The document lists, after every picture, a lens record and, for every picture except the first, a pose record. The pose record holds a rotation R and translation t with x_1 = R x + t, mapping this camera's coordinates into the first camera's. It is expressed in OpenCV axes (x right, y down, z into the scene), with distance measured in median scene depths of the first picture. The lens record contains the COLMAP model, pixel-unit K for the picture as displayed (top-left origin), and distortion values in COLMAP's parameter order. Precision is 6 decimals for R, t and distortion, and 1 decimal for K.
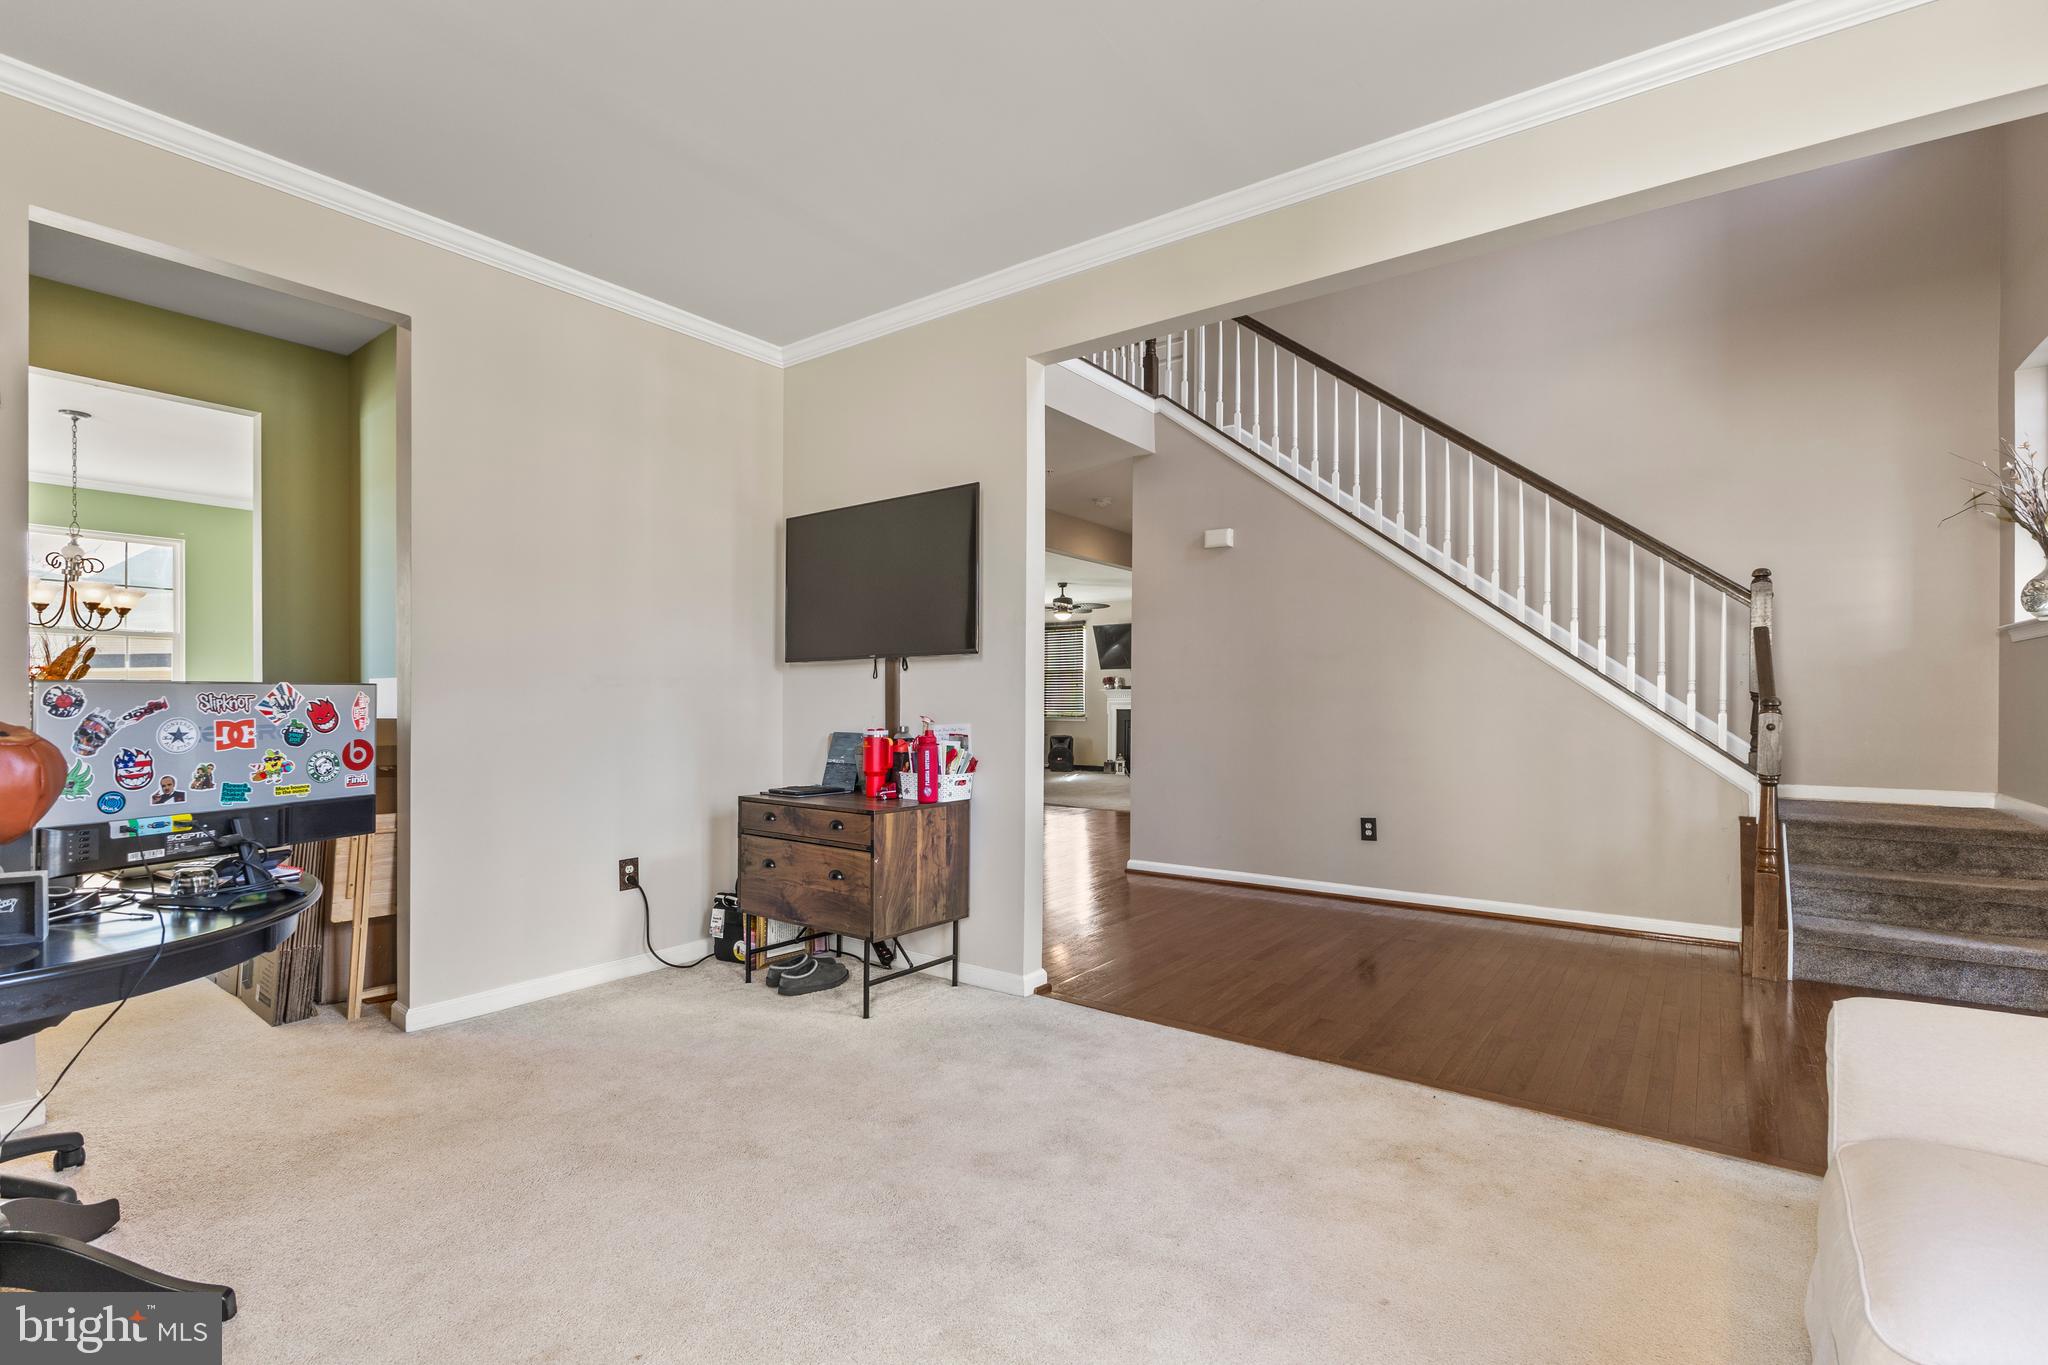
lens RADIAL K [[937.3, 0, 1029.9], [0, 937.3, 705.7], [0, 0, 1]] dist [-0.000337, -0.000189]
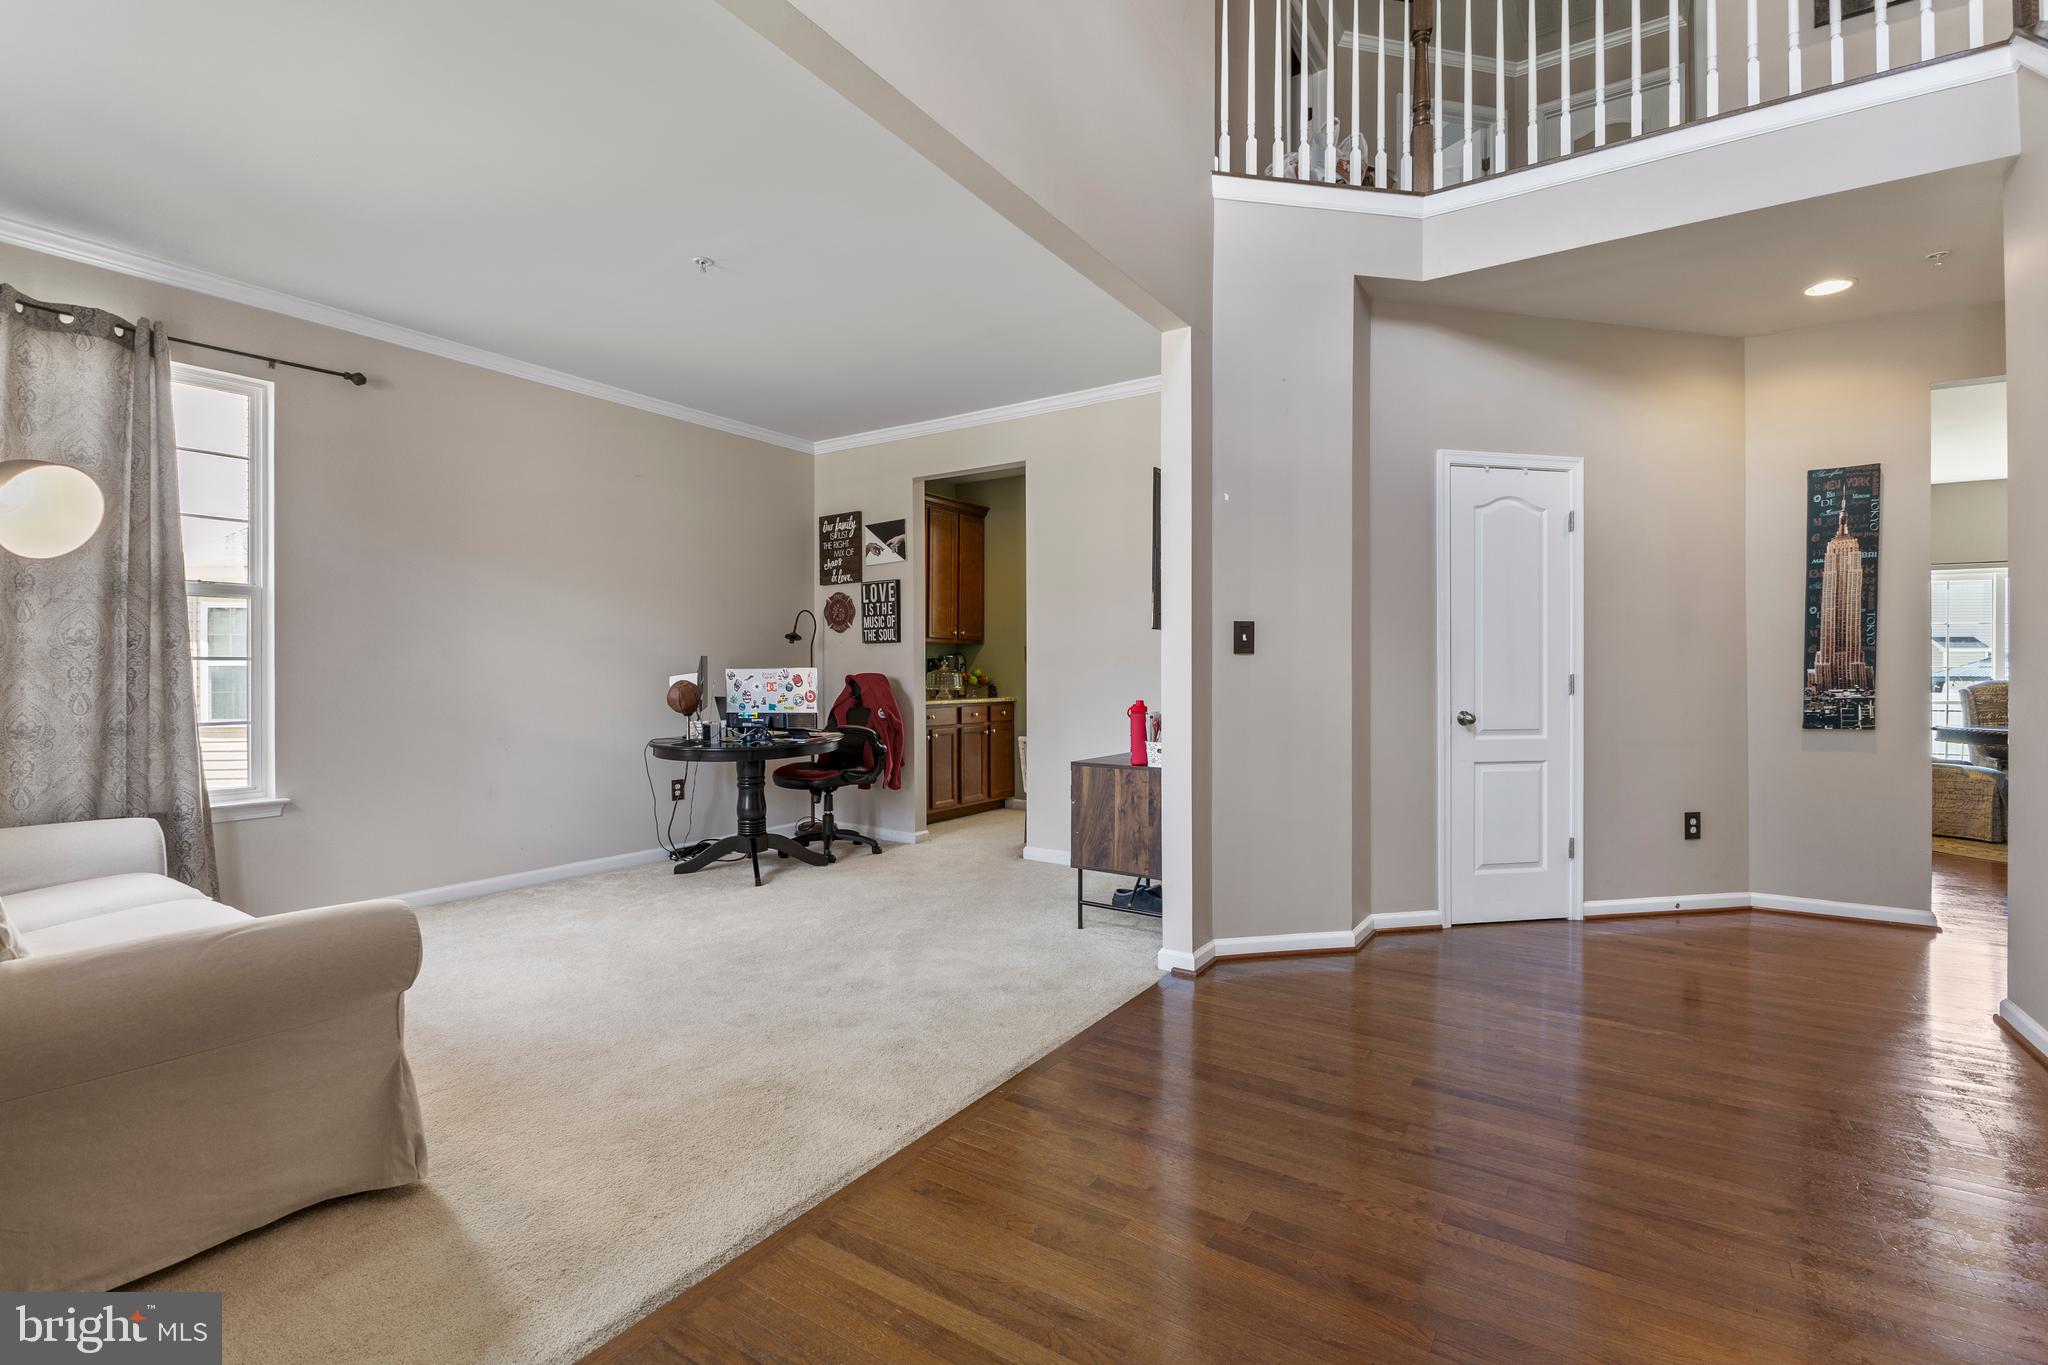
lens RADIAL K [[912.9, 0, 1022.6], [0, 912.9, 672.4], [0, 0, 1]] dist [-0.002255, -0.000945]
pose [[0.051129, 0.001726, -0.998691, 1.536560], [-0.002369, 0.999996, 0.001606, -0.014678], [0.998689, 0.002284, 0.051133, 1.269603]]
